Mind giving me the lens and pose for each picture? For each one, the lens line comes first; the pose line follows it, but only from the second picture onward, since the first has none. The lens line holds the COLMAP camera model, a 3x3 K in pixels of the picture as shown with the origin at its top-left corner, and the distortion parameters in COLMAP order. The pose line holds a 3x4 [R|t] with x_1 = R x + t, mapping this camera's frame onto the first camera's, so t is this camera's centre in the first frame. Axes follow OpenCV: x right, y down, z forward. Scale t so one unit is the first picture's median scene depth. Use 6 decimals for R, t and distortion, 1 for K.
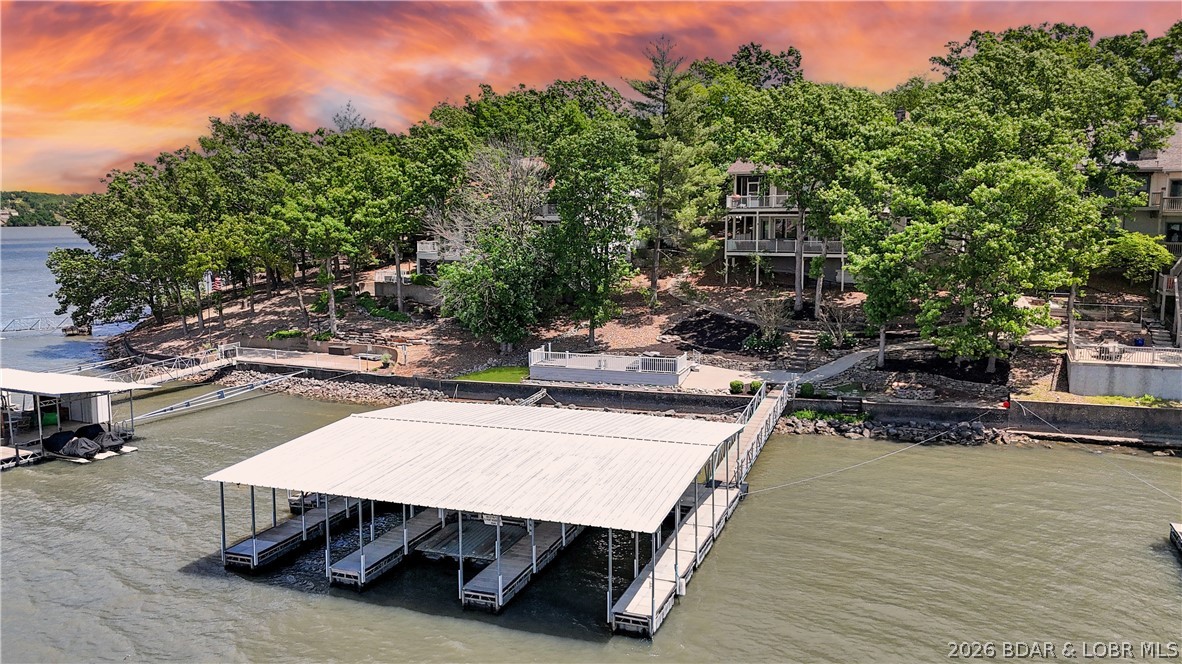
lens RADIAL K [[867.2, 0, 591.0], [0, 867.2, 332.0], [0, 0, 1]] dist [0.108890, -0.143646]
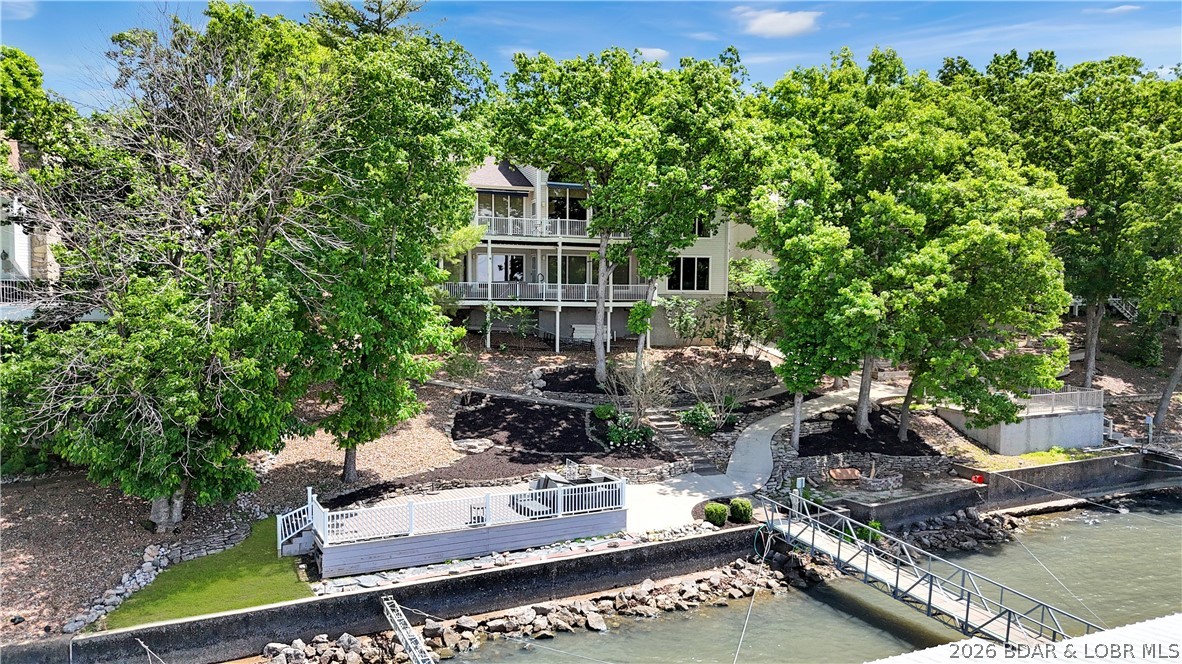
lens RADIAL K [[867.2, 0, 591.0], [0, 867.2, 332.0], [0, 0, 1]] dist [0.108890, -0.143646]
pose [[0.687314, -0.026051, 0.725893, -0.309412], [0.082822, 0.995650, -0.042689, -0.041309], [-0.721623, 0.089461, 0.686481, 0.619481]]
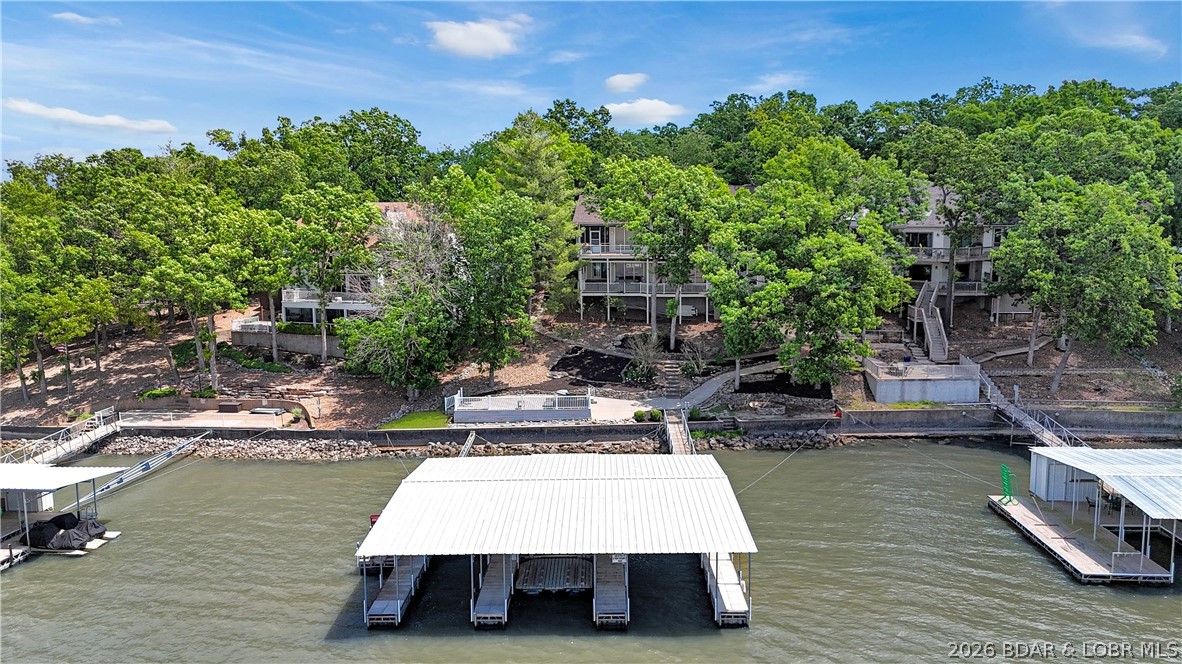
lens RADIAL K [[867.2, 0, 591.0], [0, 867.2, 332.0], [0, 0, 1]] dist [0.108890, -0.143646]
pose [[0.940914, -0.052426, 0.334563, -0.285906], [0.050685, 0.998617, 0.013938, -0.071919], [-0.334831, 0.003843, 0.942270, -0.113735]]
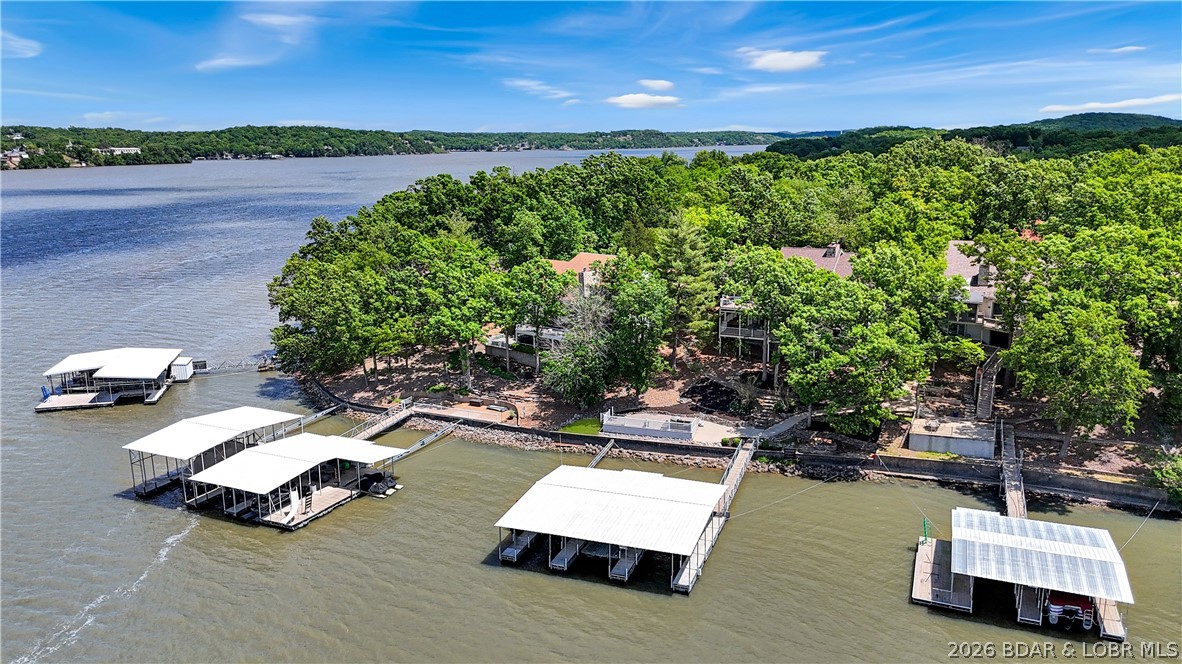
lens RADIAL K [[867.2, 0, 591.0], [0, 867.2, 332.0], [0, 0, 1]] dist [0.108890, -0.143646]
pose [[0.999957, -0.008510, 0.003654, -0.103362], [0.008160, 0.996171, 0.087048, -0.300257], [-0.004380, -0.087015, 0.996197, -0.696413]]
